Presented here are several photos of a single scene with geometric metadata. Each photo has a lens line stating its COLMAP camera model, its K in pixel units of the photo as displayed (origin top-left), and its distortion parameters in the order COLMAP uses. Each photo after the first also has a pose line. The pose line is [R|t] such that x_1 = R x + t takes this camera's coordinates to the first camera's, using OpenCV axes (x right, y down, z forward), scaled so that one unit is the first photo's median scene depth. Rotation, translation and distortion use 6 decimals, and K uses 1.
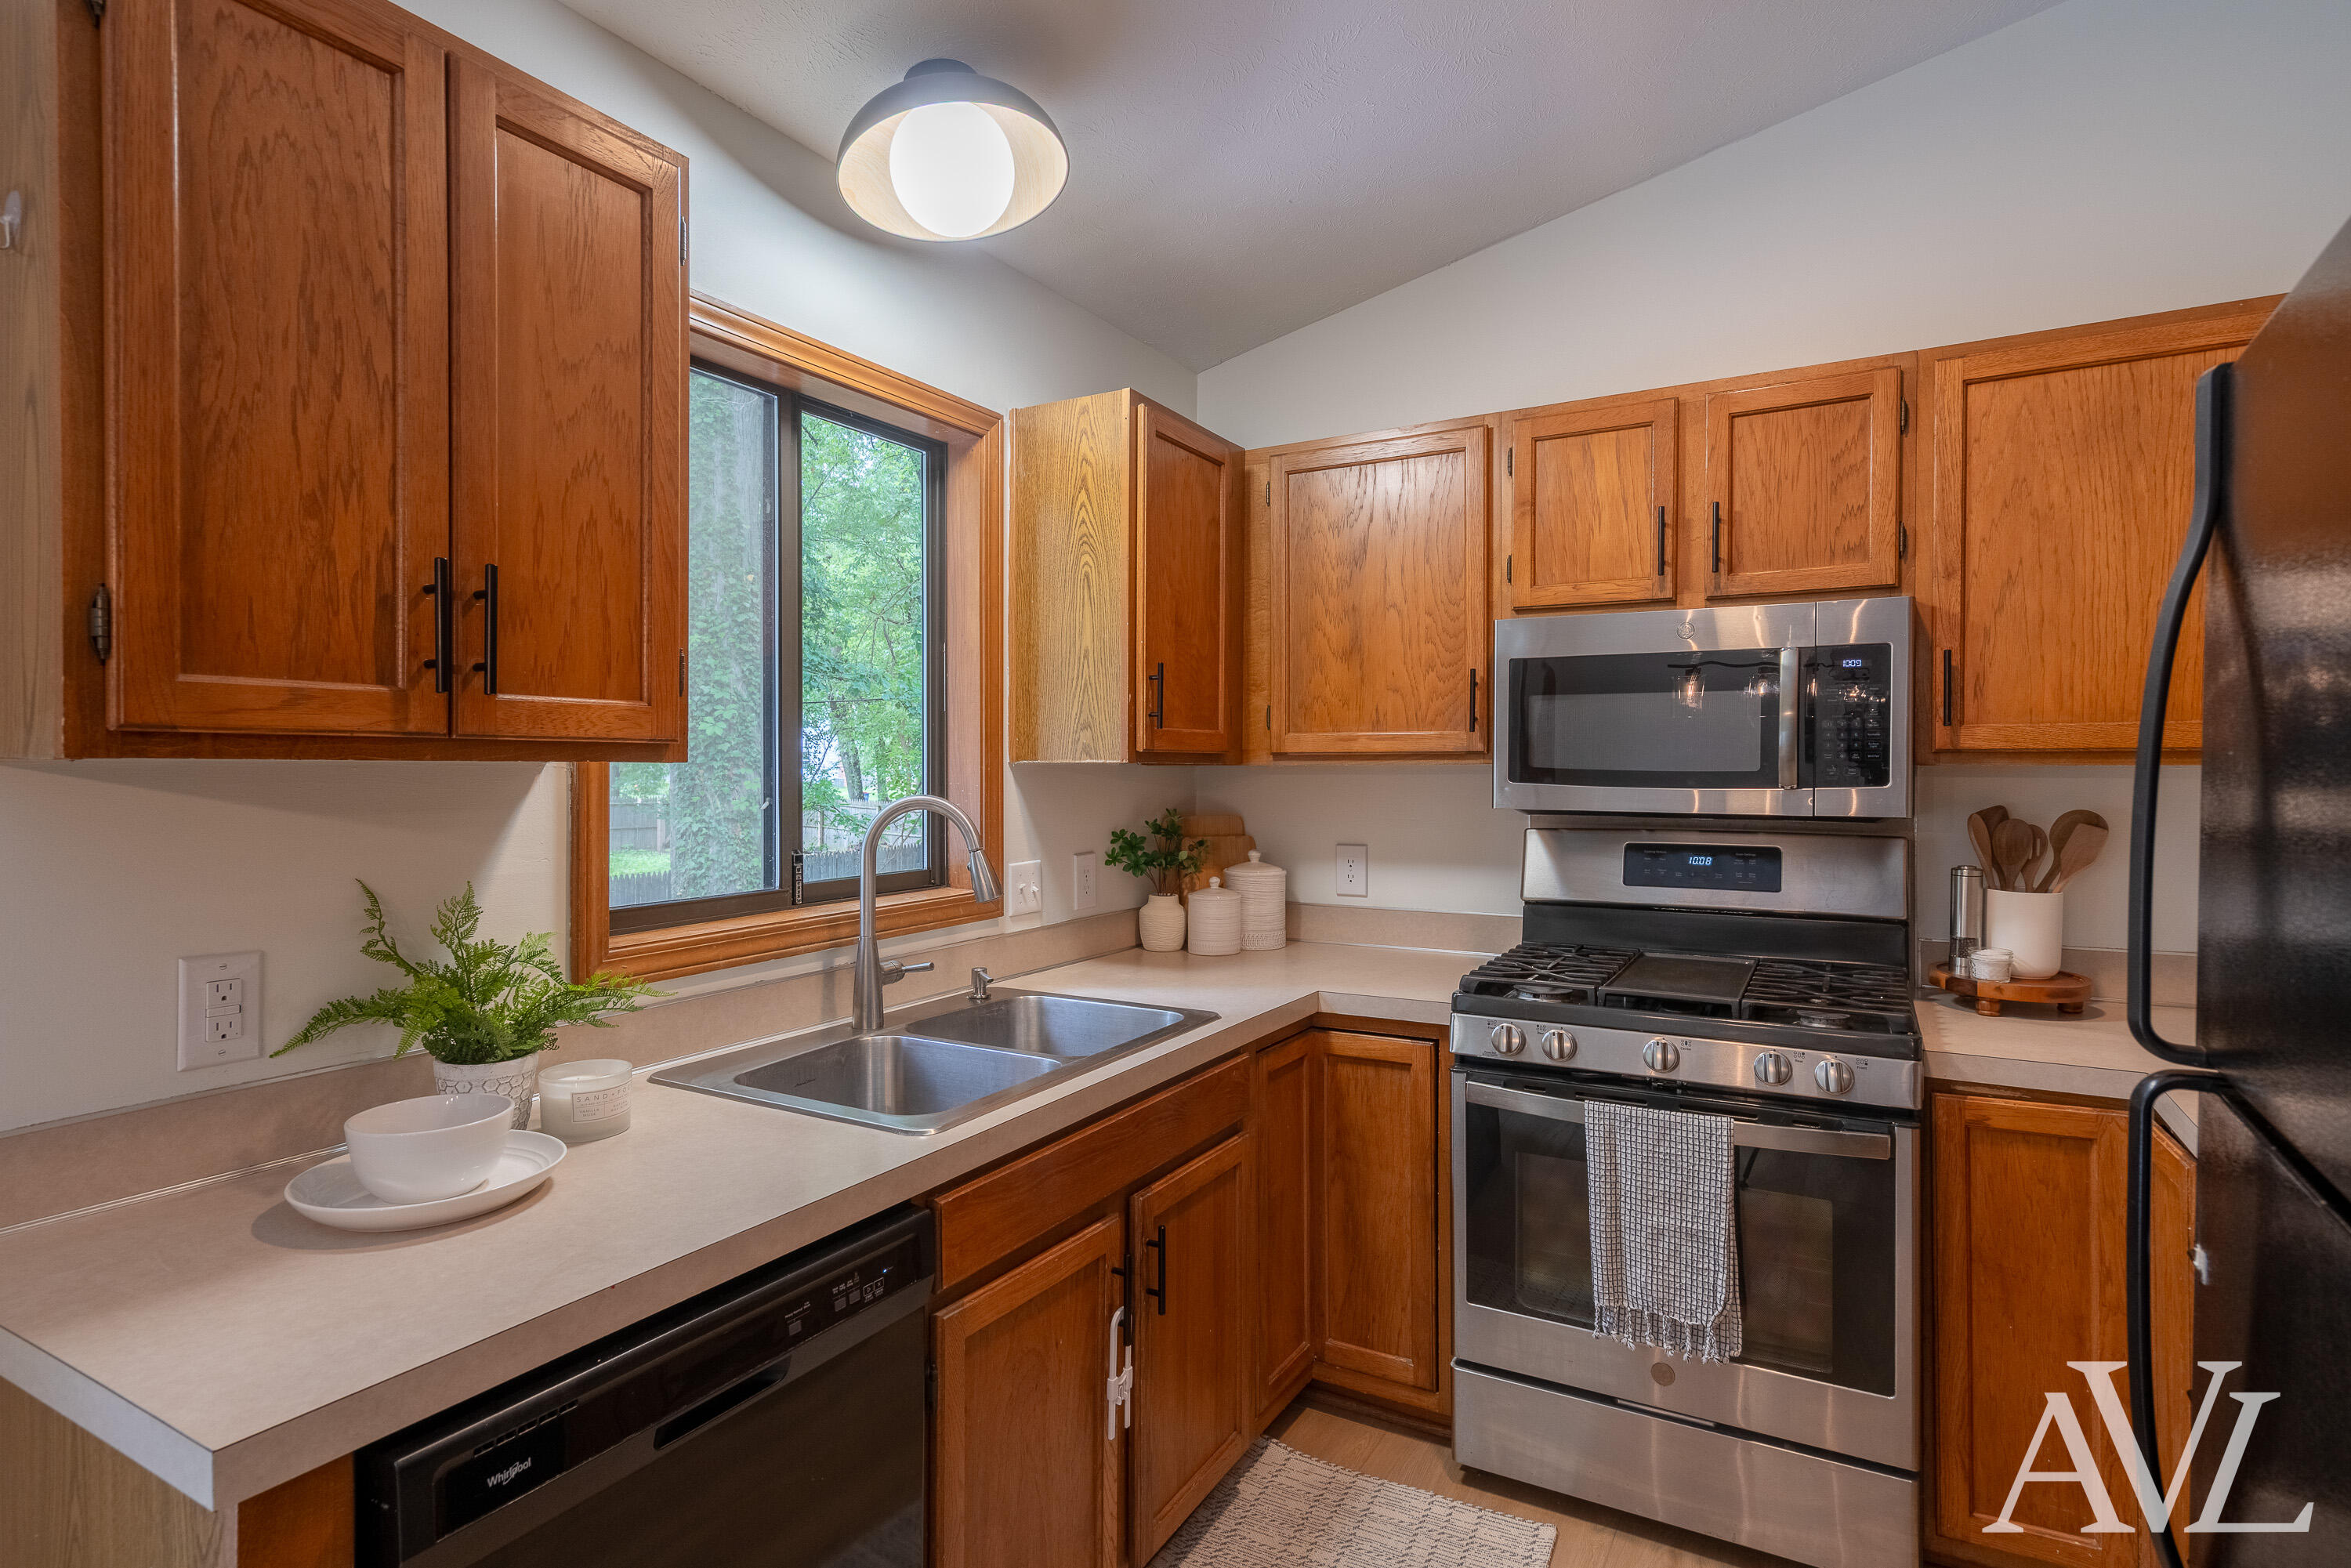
lens RADIAL K [[1245.2, 0, 1131.4], [0, 1245.2, 780.0], [0, 0, 1]] dist [0.004821, 0.008289]
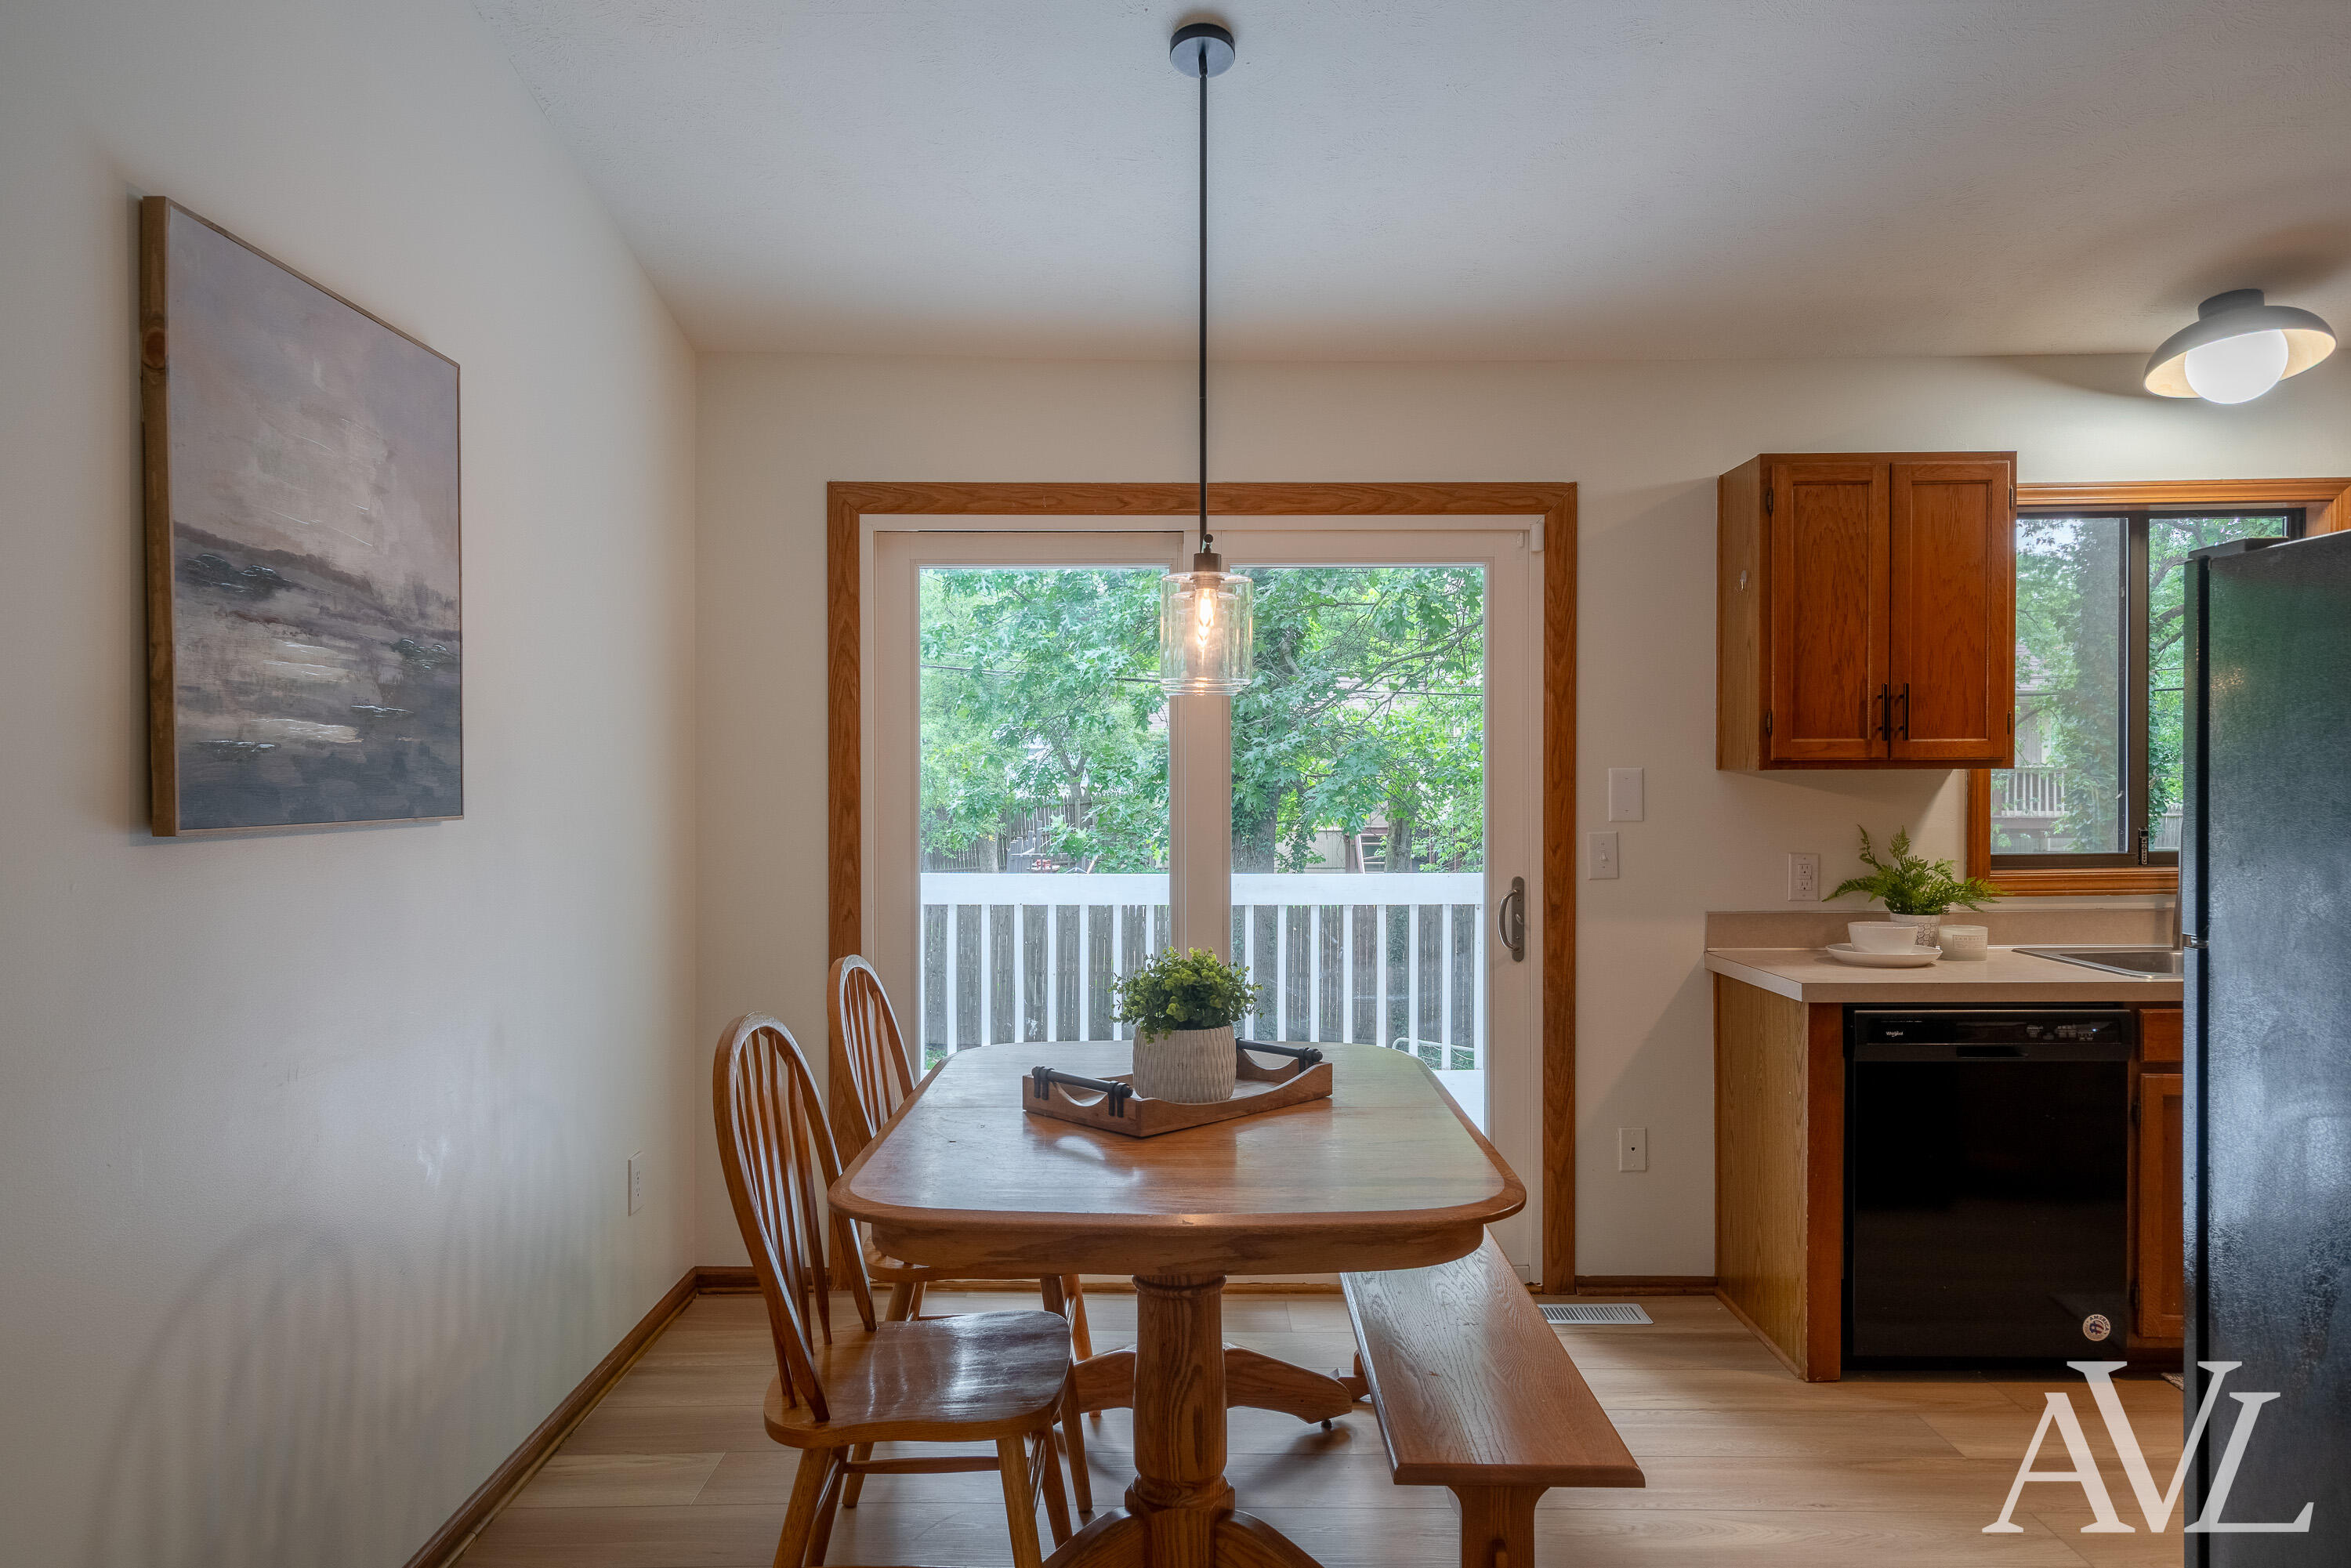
lens RADIAL K [[1640.3, 0, 1173.6], [0, 1640.3, 779.5], [0, 0, 1]] dist [0.004752, 0.004661]
pose [[0.547076, 0.003375, -0.837076, 0.787437], [-0.003992, 0.999991, 0.001422, 0.002214], [0.837073, 0.002564, 0.547085, -1.094894]]
